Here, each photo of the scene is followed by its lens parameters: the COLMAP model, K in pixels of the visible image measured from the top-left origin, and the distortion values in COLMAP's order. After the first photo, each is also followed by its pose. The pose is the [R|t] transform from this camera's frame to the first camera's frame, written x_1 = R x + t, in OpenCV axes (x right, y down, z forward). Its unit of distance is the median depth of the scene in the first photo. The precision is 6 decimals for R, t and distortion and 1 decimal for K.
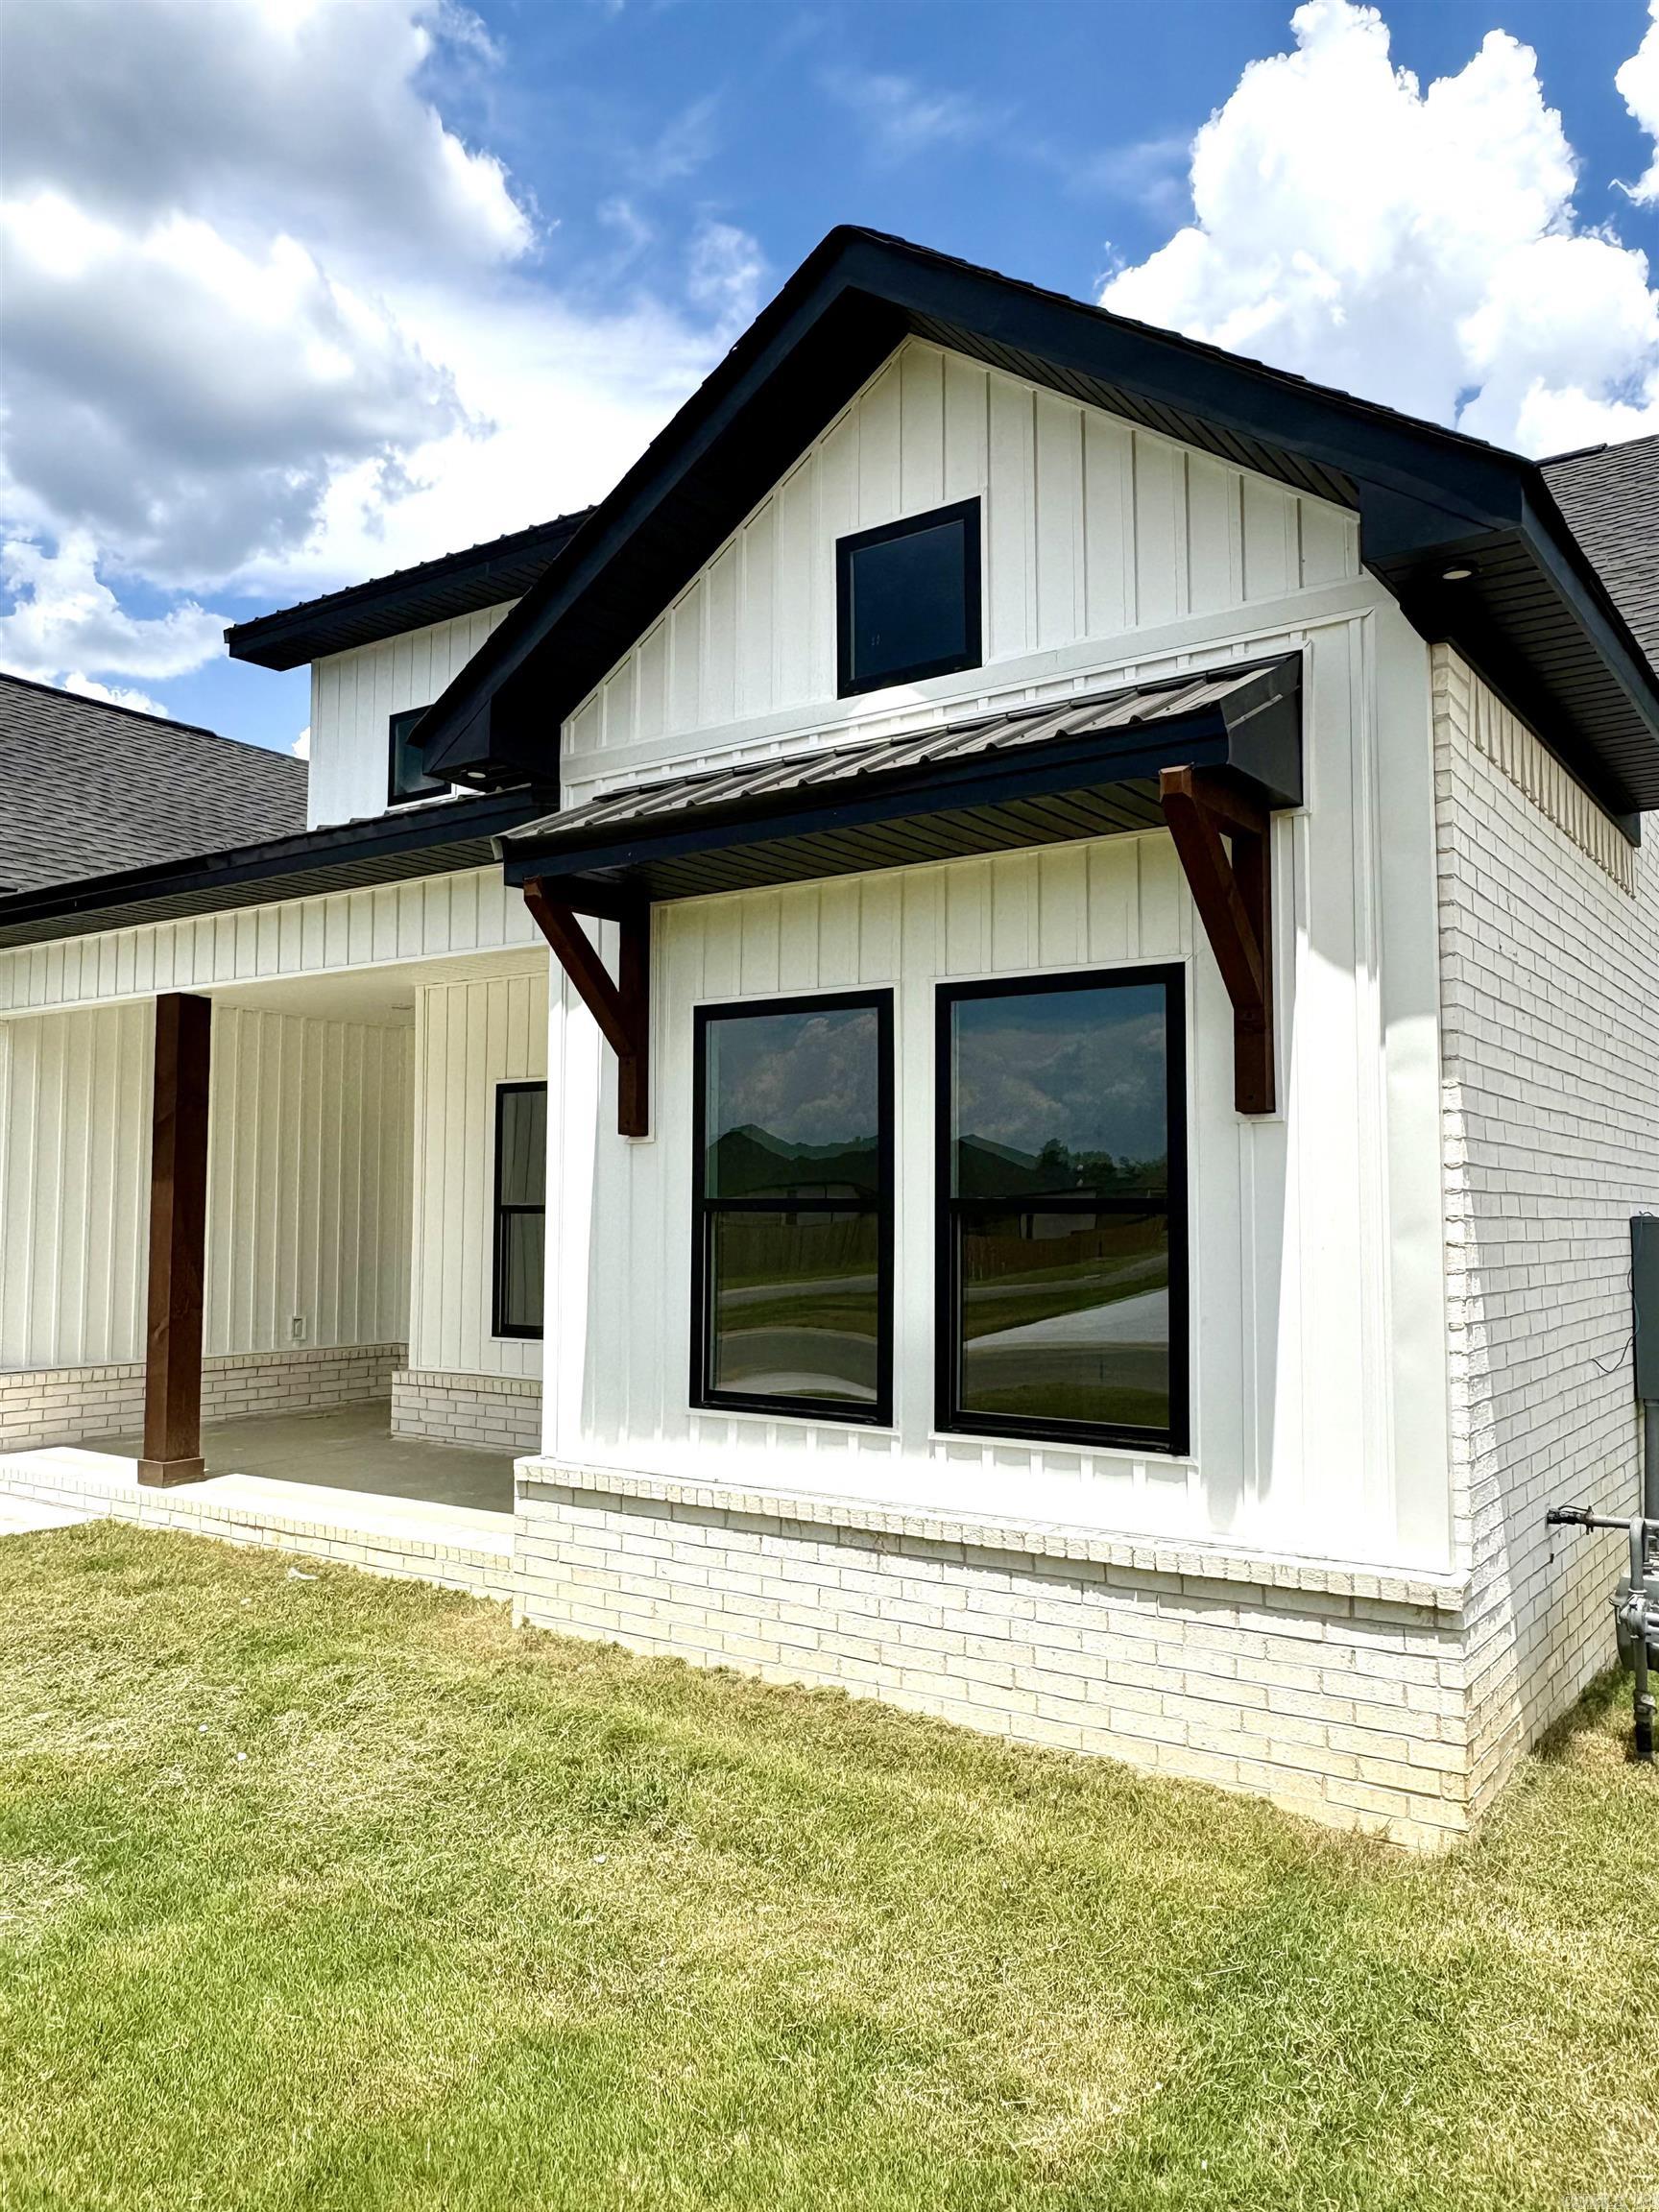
lens RADIAL K [[1610.8, 0, 825.5], [0, 1610.8, 1099.7], [0, 0, 1]] dist [0.001231, 0.001572]
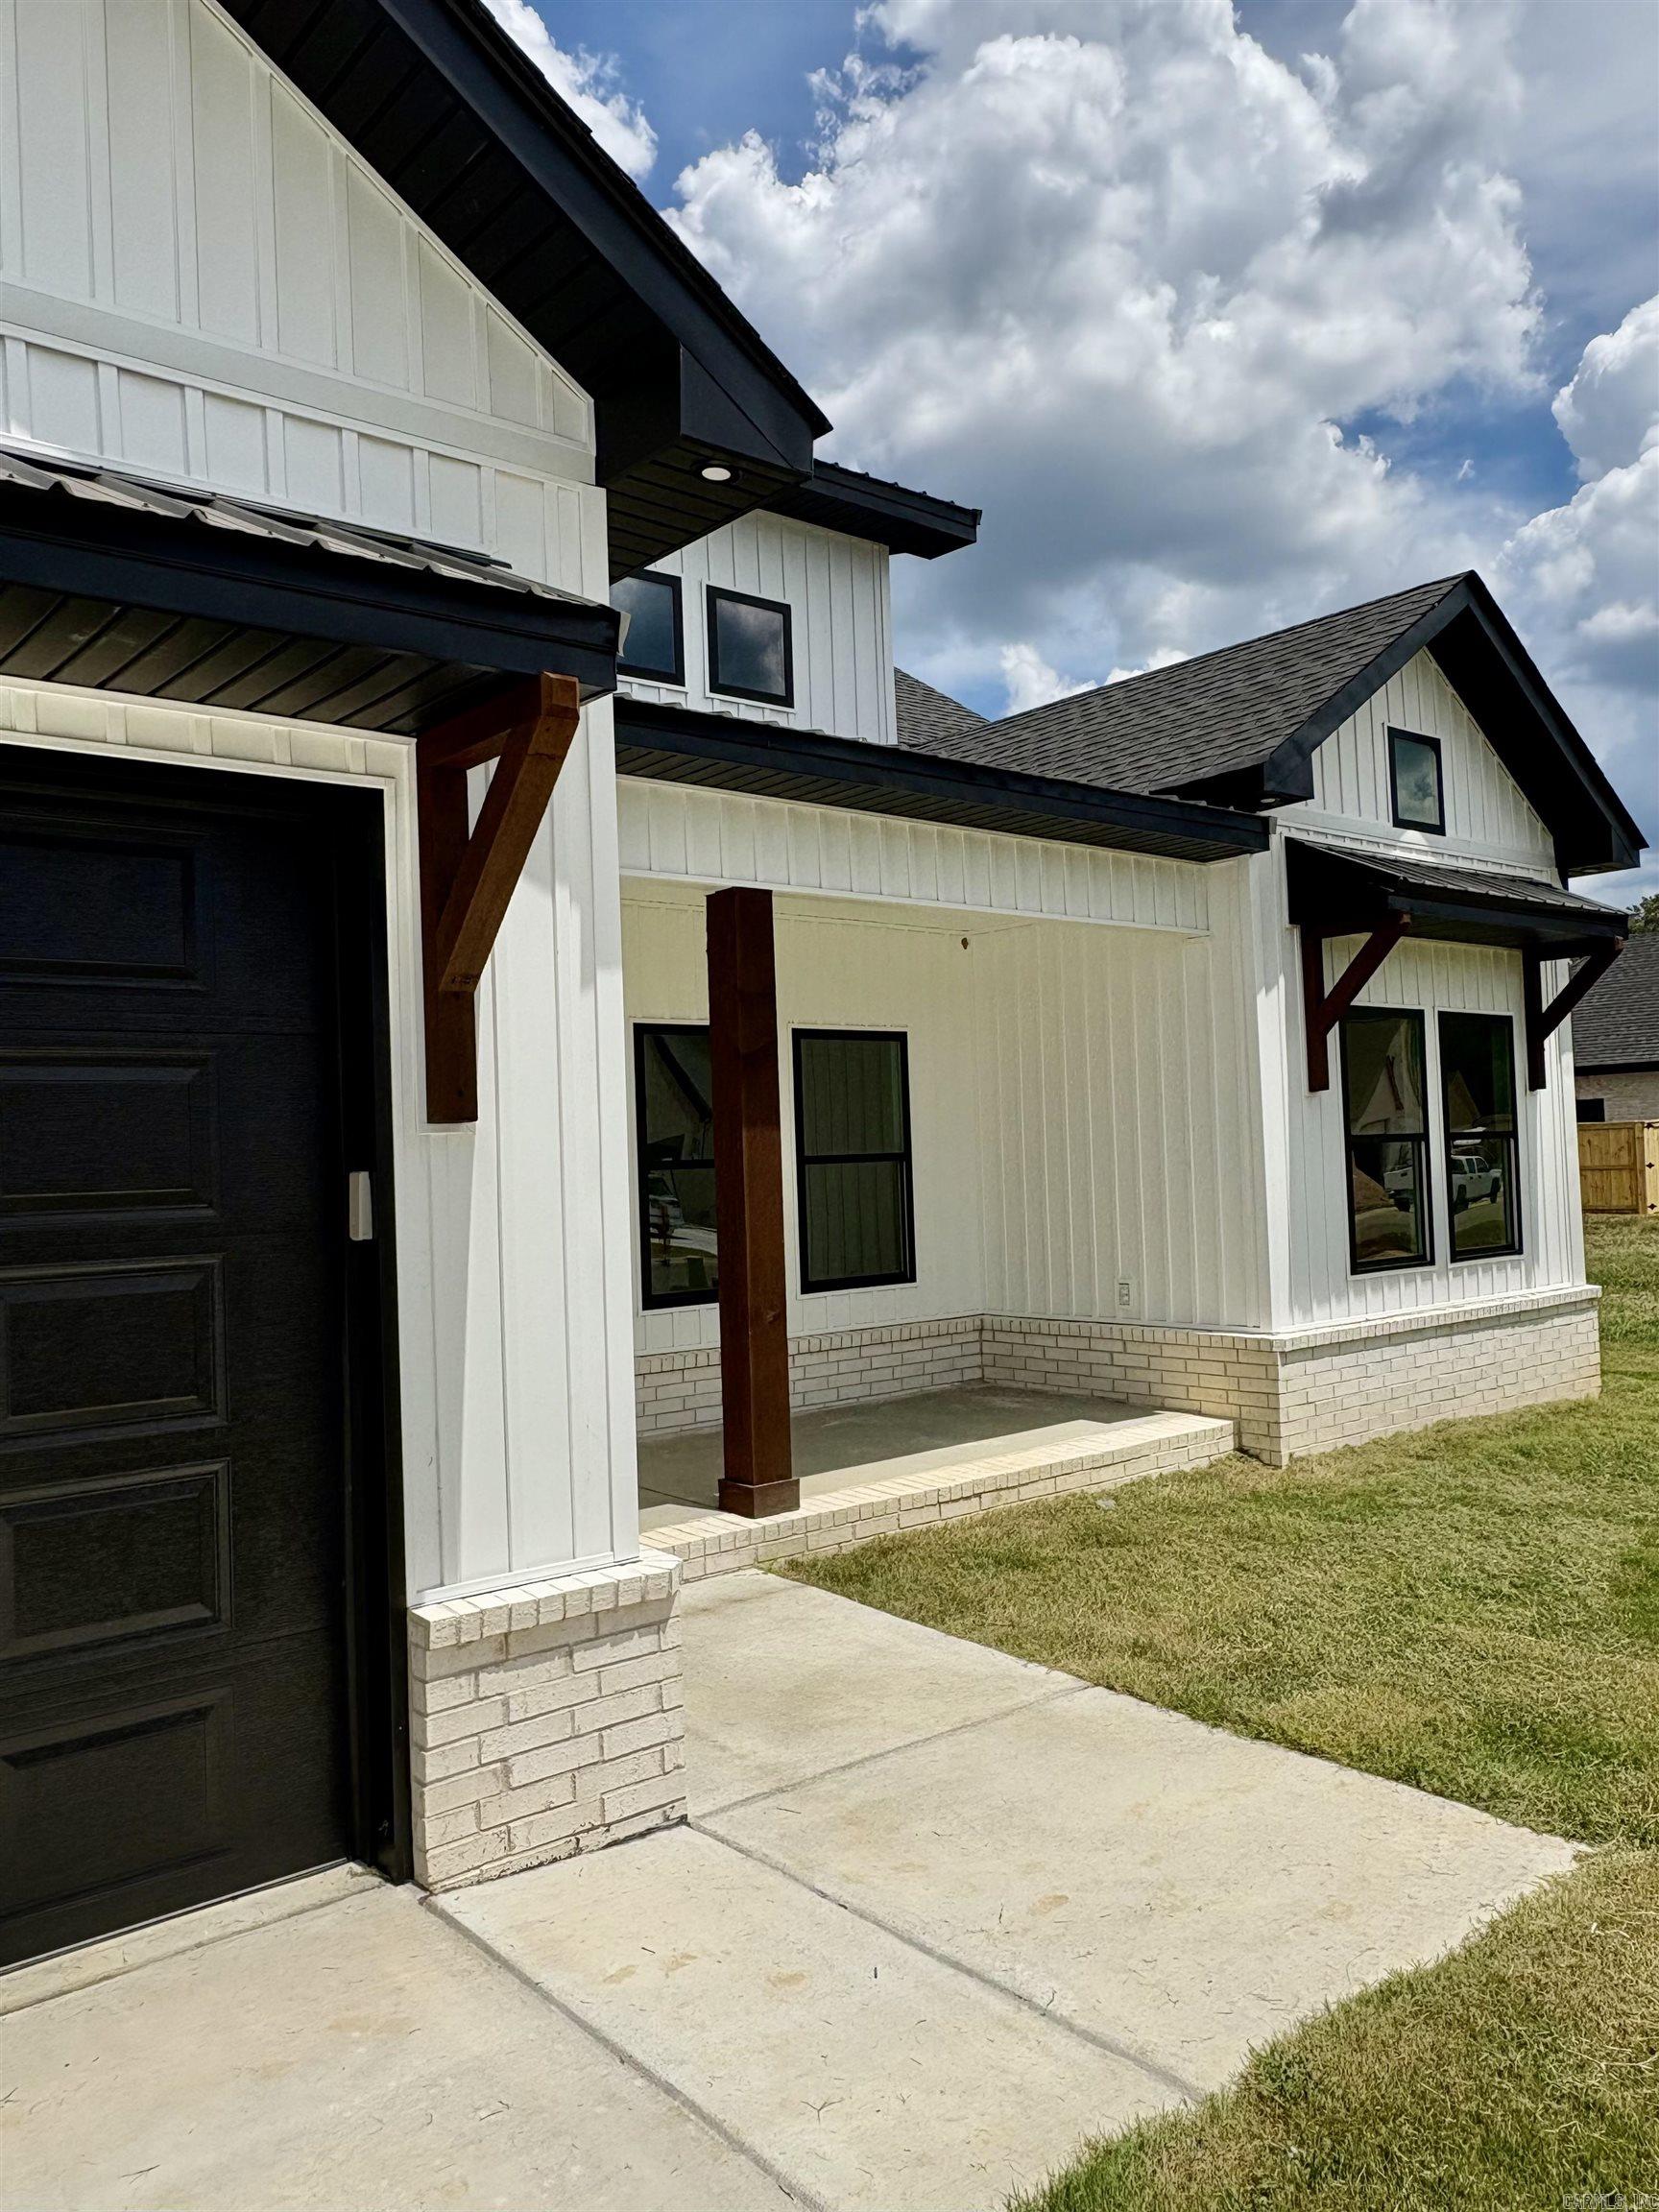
lens RADIAL K [[1610.8, 0, 824.9], [0, 1610.8, 1115.4], [0, 0, 1]] dist [0.001231, 0.001572]
pose [[0.252090, 0.018376, 0.967529, -1.724246], [-0.033646, 0.999382, -0.010215, 0.078393], [-0.967119, -0.029979, 0.252553, 1.150349]]
